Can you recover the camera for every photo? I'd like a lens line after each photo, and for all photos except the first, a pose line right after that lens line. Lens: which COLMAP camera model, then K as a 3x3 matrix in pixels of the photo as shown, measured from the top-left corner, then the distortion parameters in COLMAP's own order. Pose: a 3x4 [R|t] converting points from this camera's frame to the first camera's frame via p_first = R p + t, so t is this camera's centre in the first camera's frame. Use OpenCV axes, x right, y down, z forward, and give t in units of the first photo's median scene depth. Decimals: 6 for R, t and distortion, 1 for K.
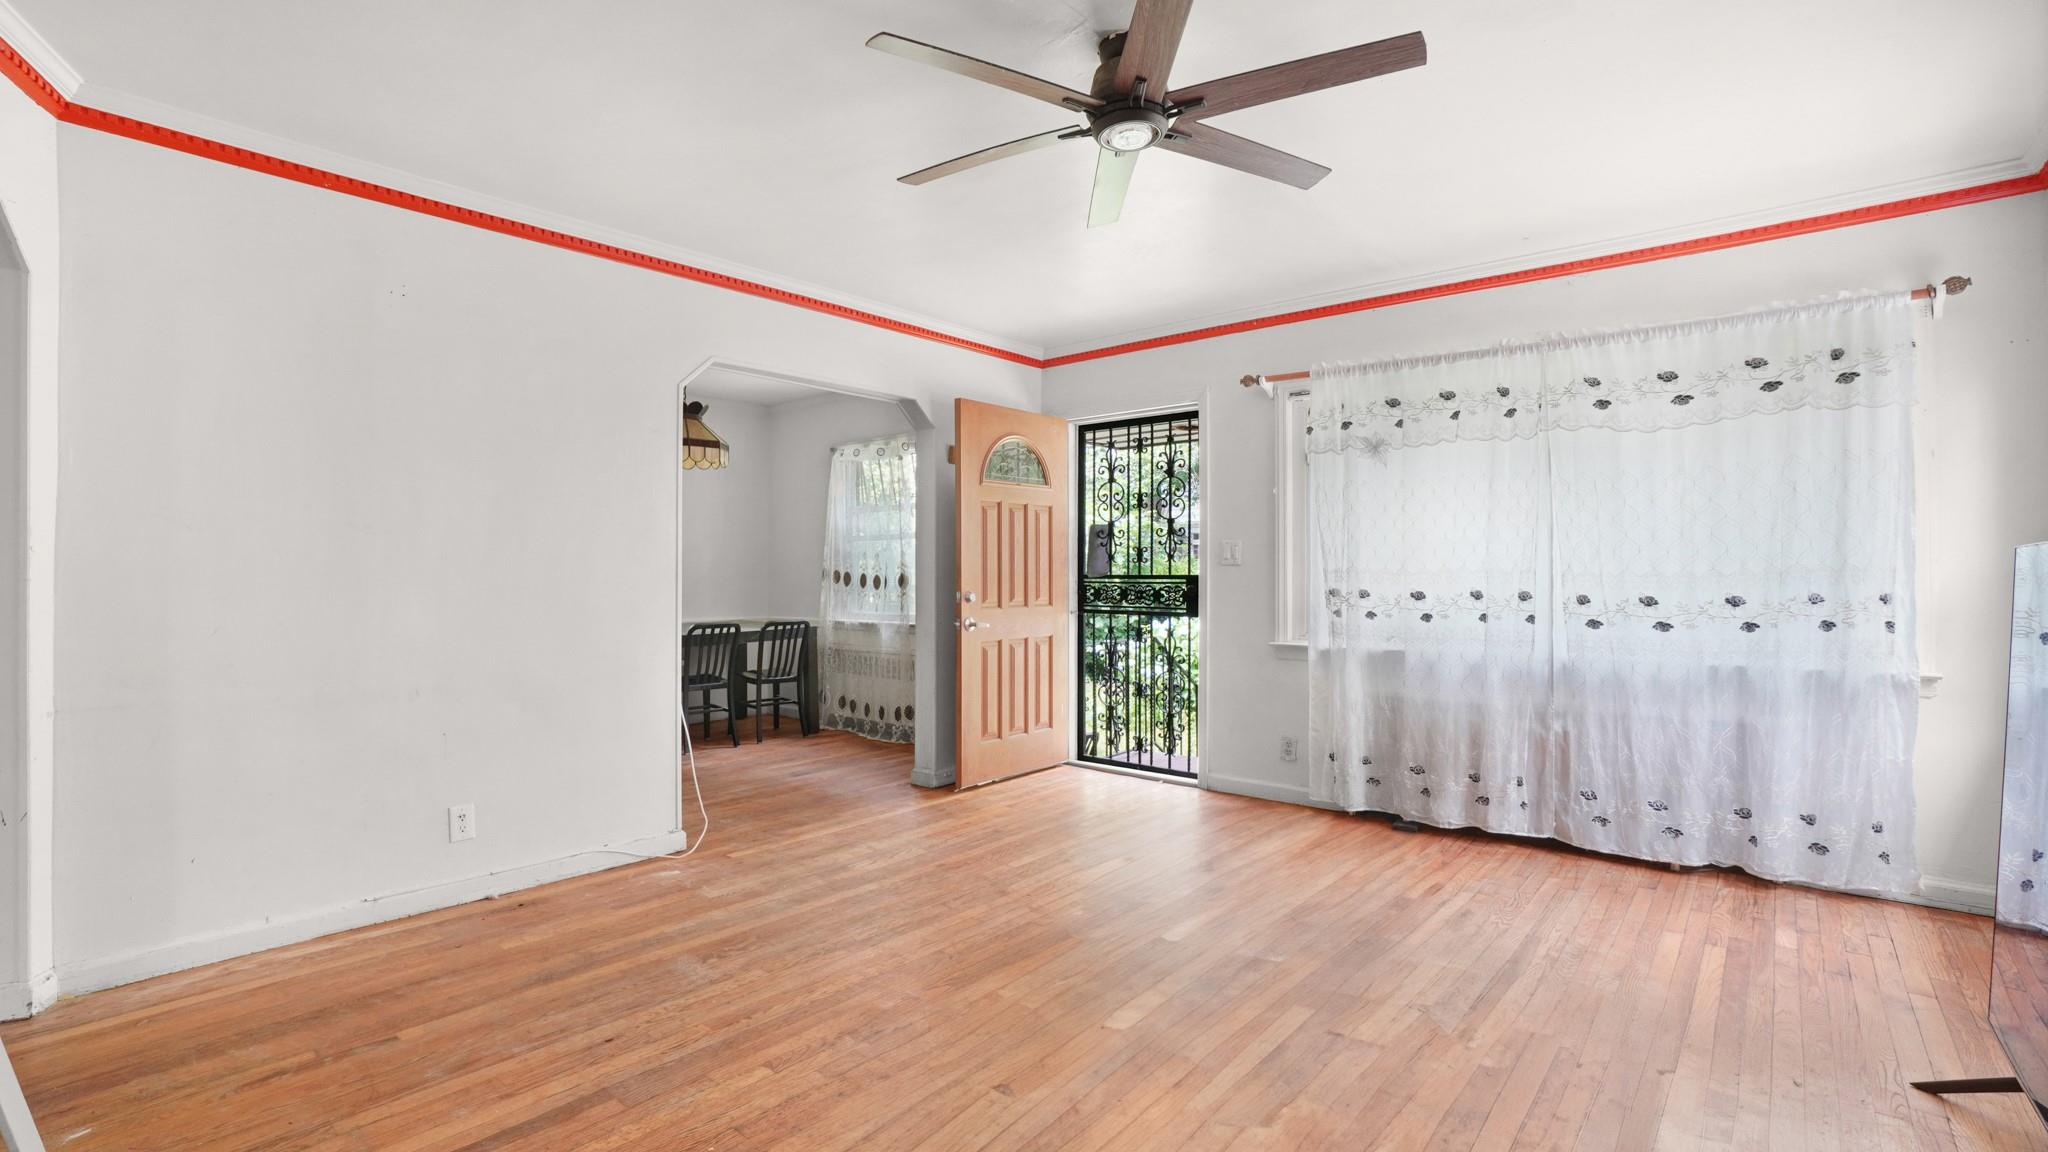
lens RADIAL K [[926.0, 0, 1024.8], [0, 926.0, 570.5], [0, 0, 1]] dist [-0.000413, -0.000015]
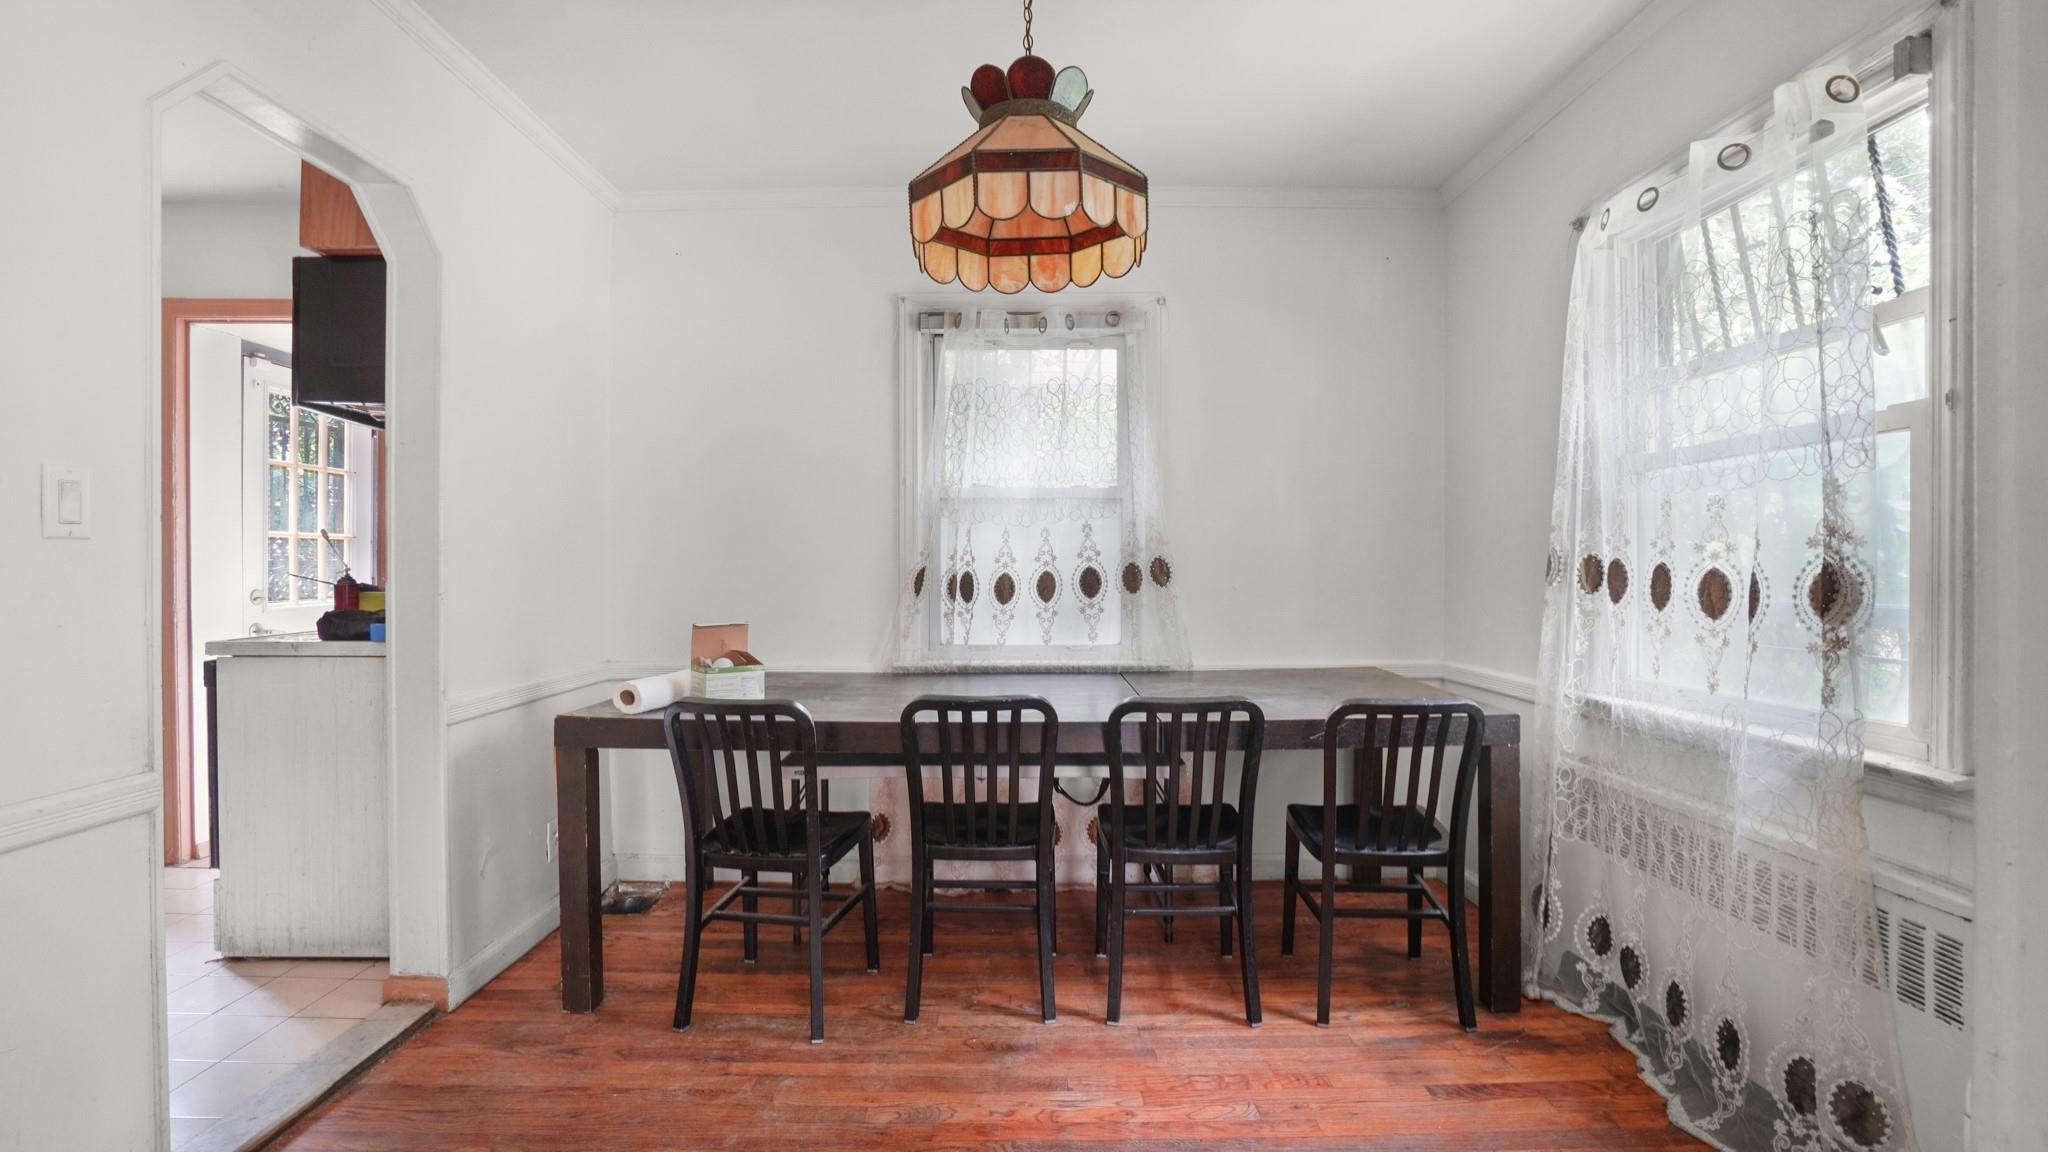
lens RADIAL K [[871.1, 0, 1031.9], [0, 871.1, 571.2], [0, 0, 1]] dist [-0.046299, 0.000120]
pose [[0.636150, 0.003257, -0.771558, -0.097084], [0.003551, 0.999968, 0.007149, 0.002972], [0.771557, -0.007287, 0.636118, 0.694578]]
